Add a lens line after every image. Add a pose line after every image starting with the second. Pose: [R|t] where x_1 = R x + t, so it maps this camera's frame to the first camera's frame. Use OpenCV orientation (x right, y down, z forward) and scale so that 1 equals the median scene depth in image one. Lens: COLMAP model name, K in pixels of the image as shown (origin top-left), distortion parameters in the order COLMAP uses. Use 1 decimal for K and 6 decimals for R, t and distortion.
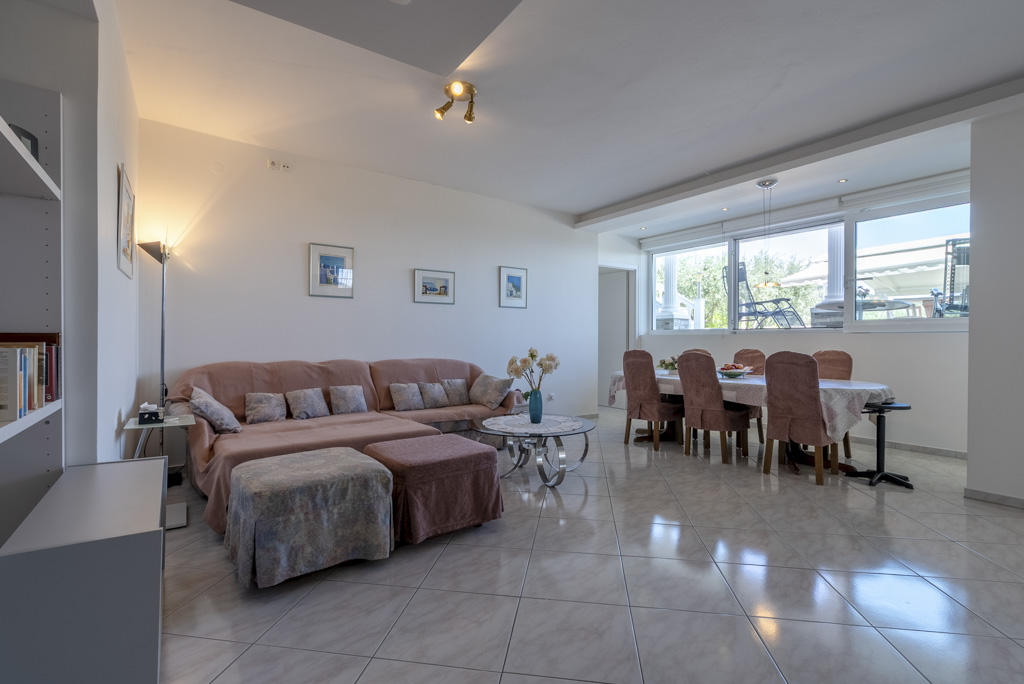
lens RADIAL K [[478.3, 0, 510.7], [0, 478.3, 339.3], [0, 0, 1]] dist [-0.002160, 0.000057]
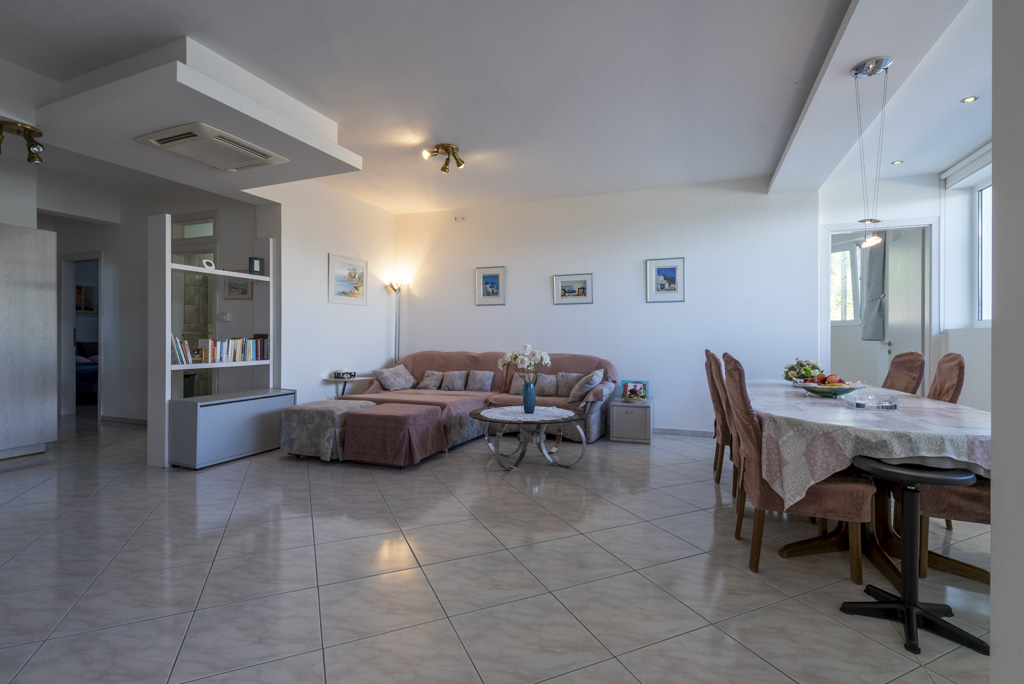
lens RADIAL K [[478.3, 0, 510.7], [0, 478.3, 339.3], [0, 0, 1]] dist [-0.002160, 0.000057]
pose [[0.527094, 0.000198, -0.849807, 0.699987], [-0.002186, 0.999997, -0.001123, 0.007566], [0.849804, 0.002449, 0.527093, 0.295664]]
